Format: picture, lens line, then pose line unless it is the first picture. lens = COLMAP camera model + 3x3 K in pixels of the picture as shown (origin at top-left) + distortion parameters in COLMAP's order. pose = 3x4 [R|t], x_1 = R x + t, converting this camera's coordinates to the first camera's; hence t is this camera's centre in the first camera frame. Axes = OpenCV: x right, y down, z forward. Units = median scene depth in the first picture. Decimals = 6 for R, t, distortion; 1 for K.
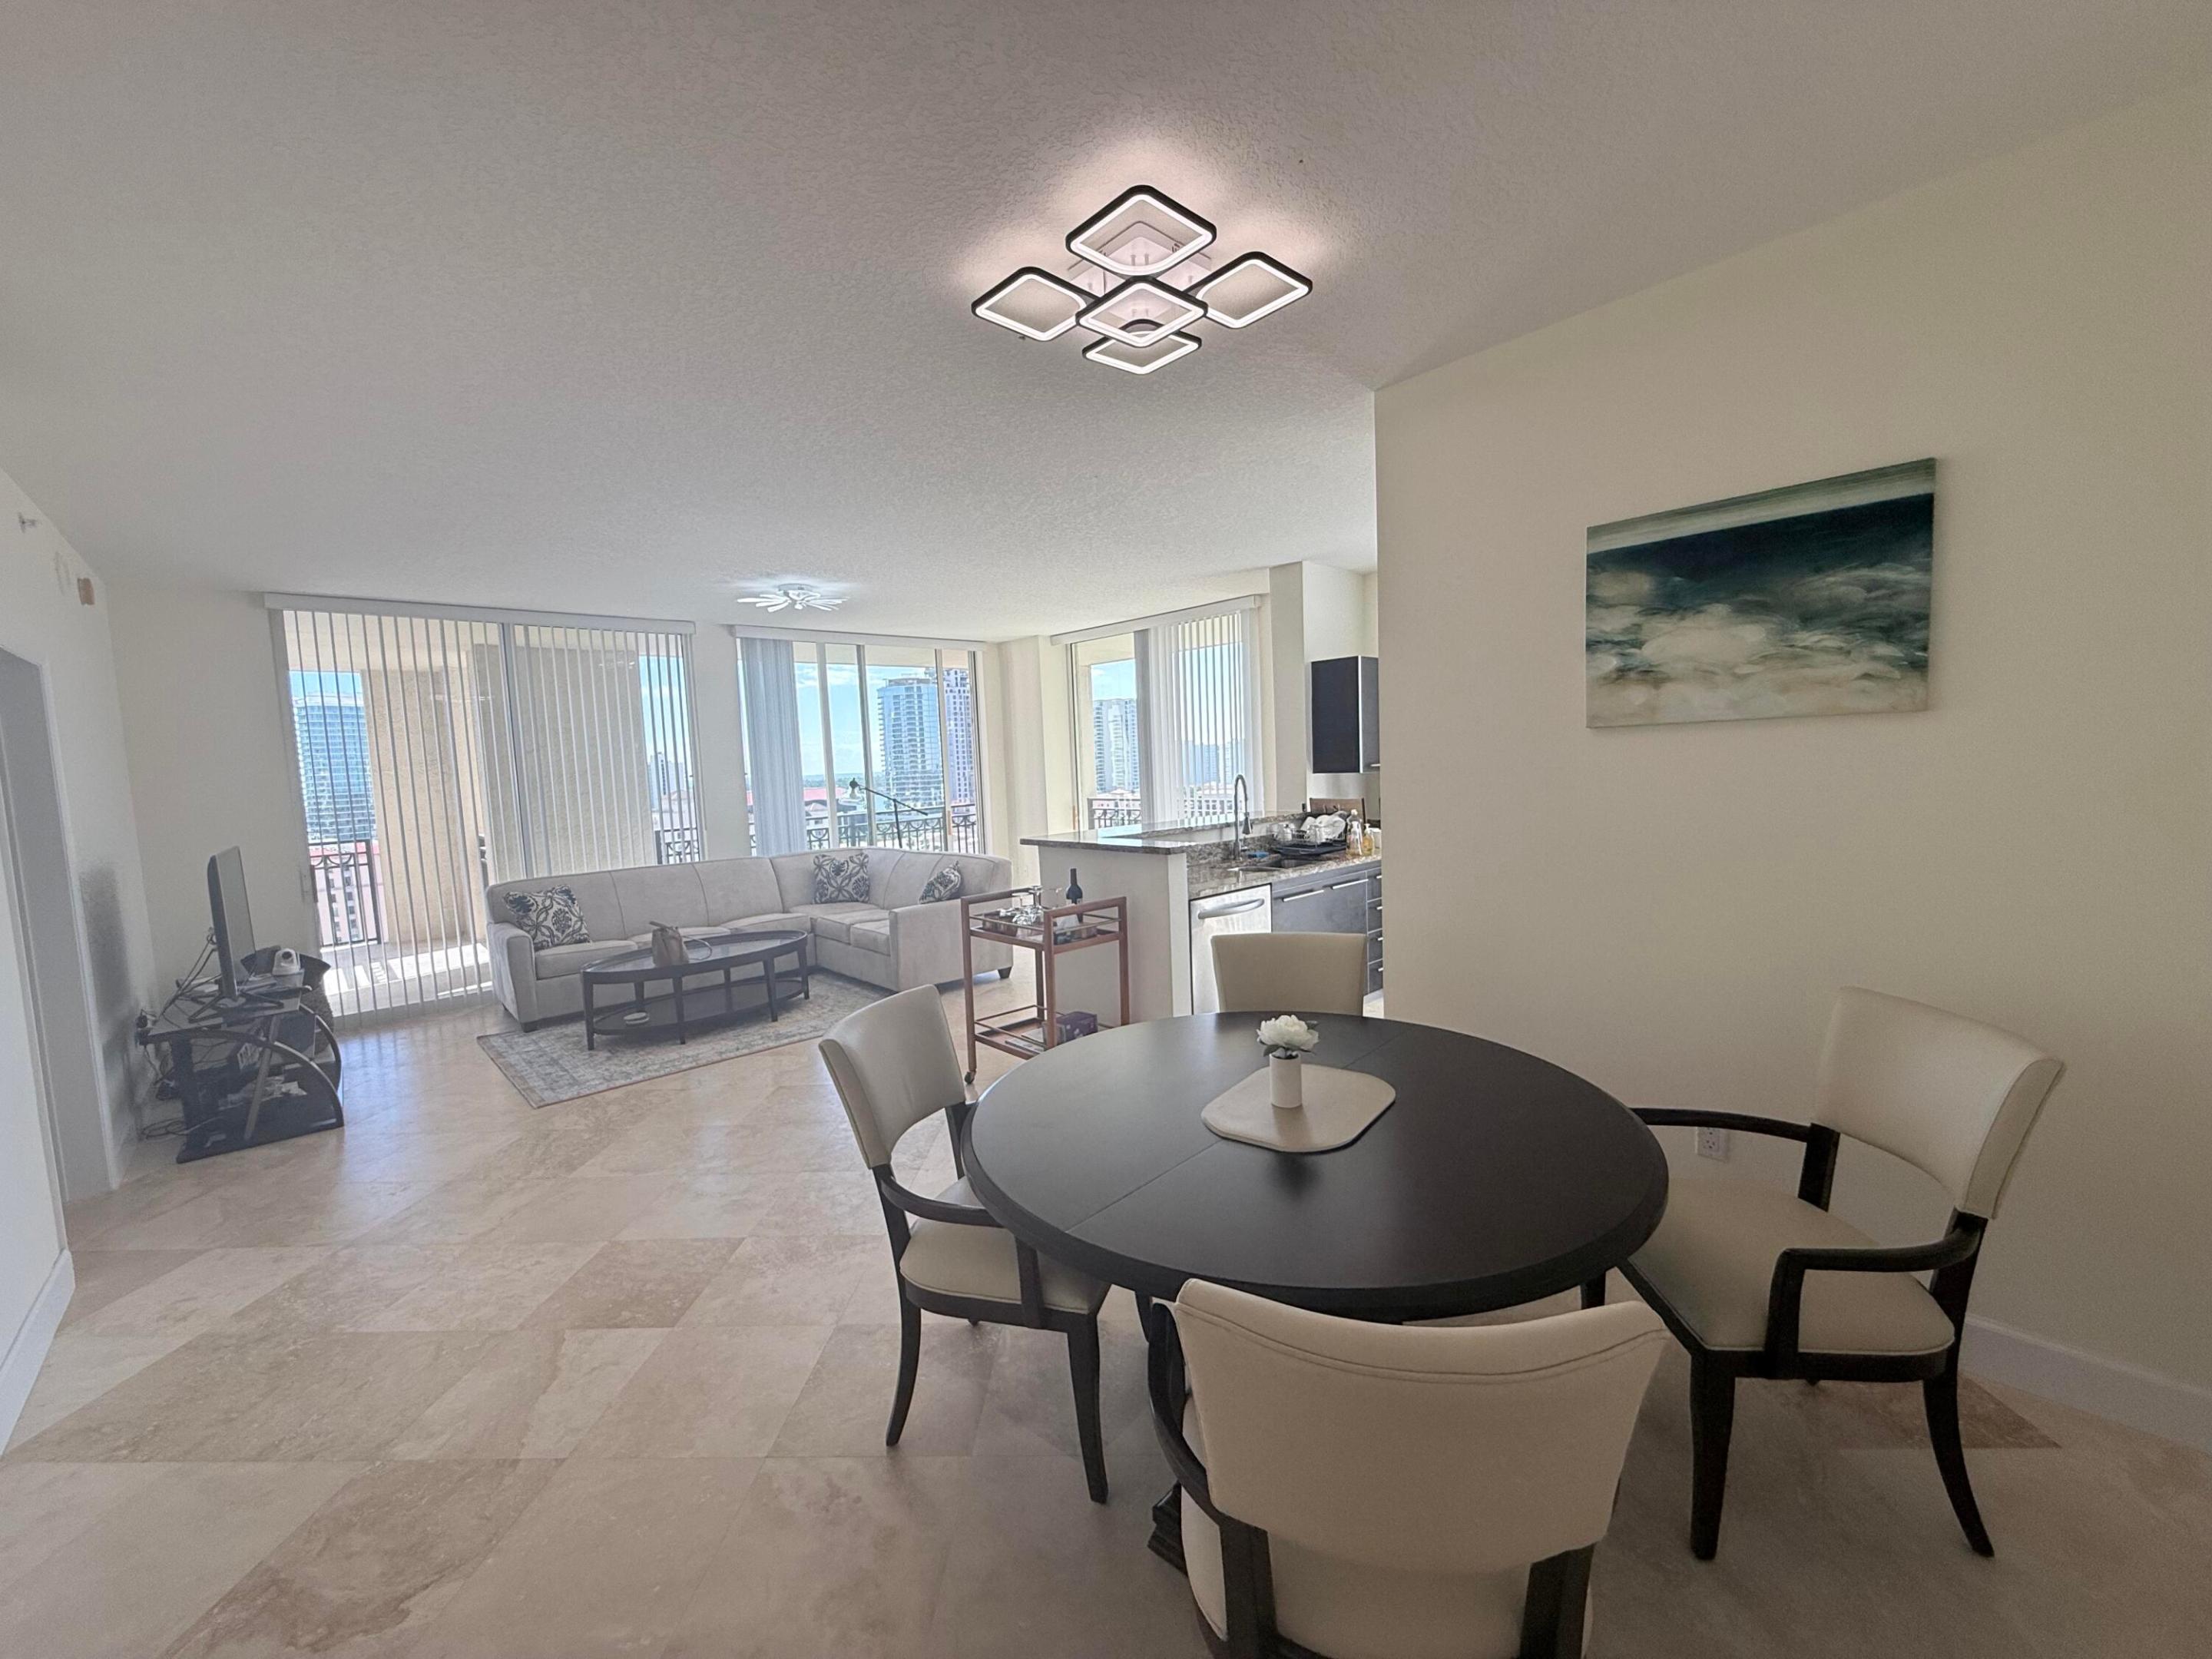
lens RADIAL K [[879.4, 0, 1102.6], [0, 879.4, 833.0], [0, 0, 1]] dist [0.000945, -0.000552]
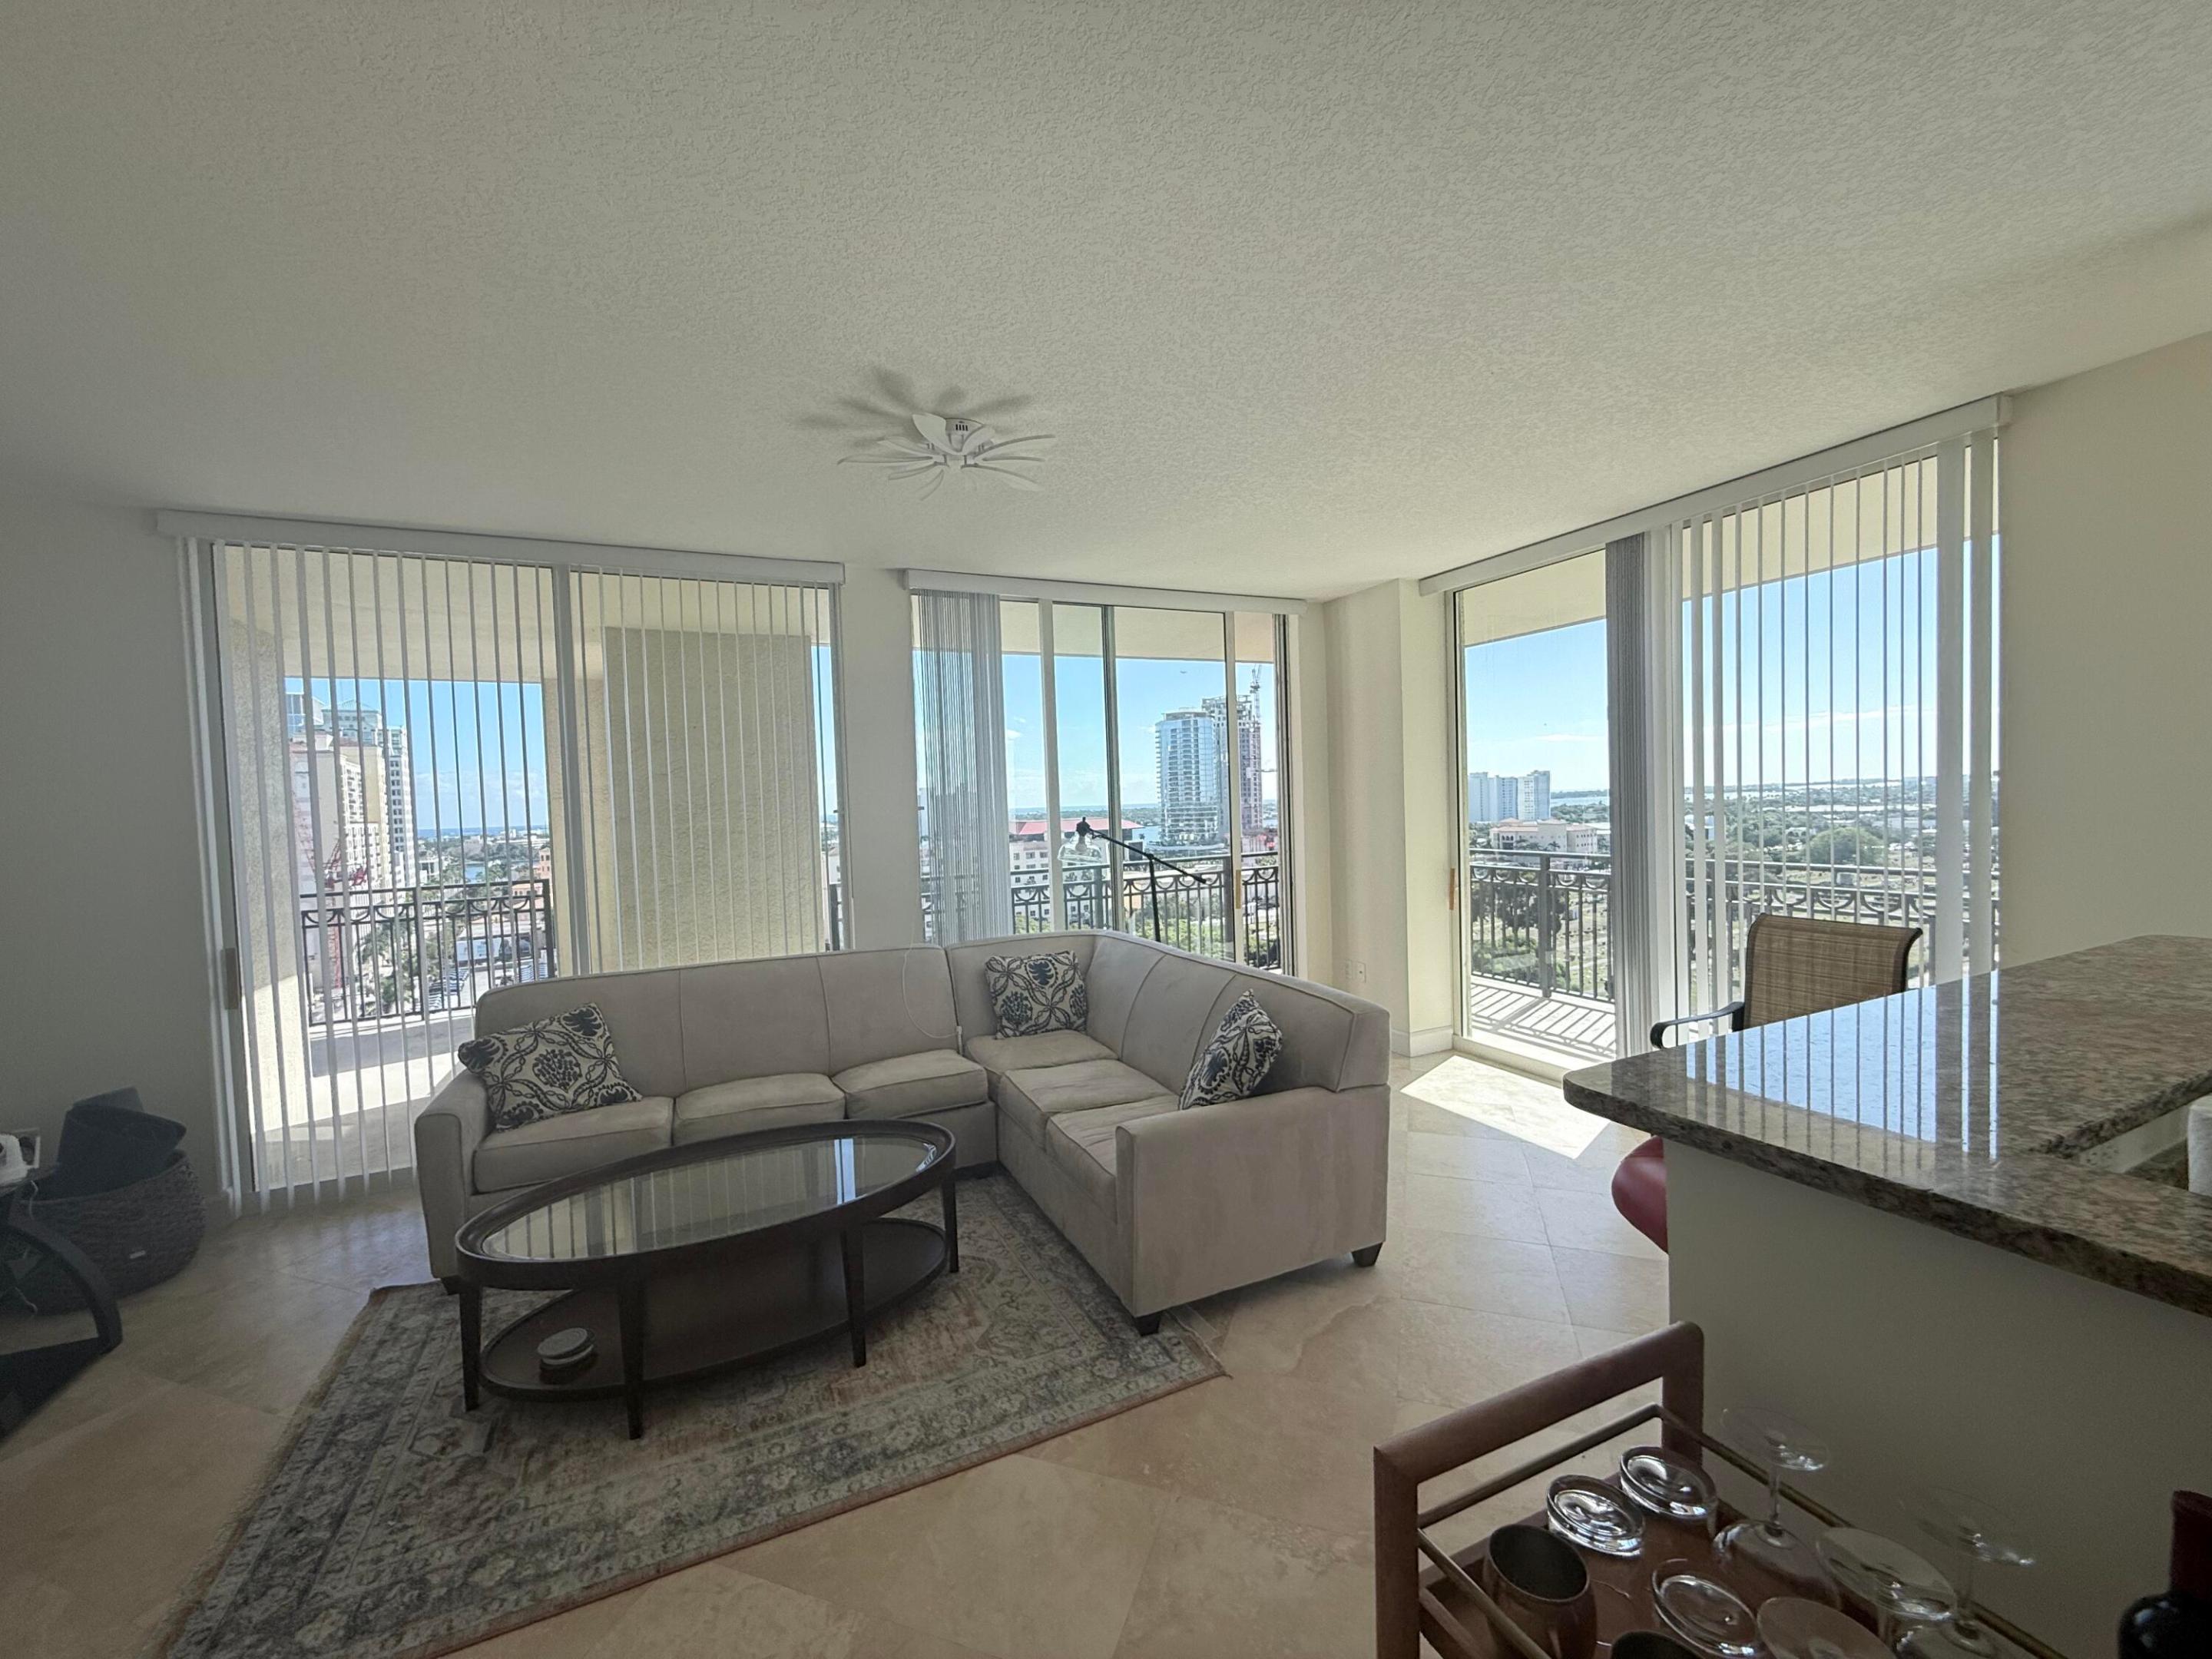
lens RADIAL K [[879.4, 0, 1101.8], [0, 879.4, 832.1], [0, 0, 1]] dist [0.000945, -0.000552]
pose [[0.952634, 0.020844, -0.303403, -0.121617], [-0.032281, 0.998943, -0.032728, -0.044688], [0.302400, 0.040971, 0.952300, 0.583033]]
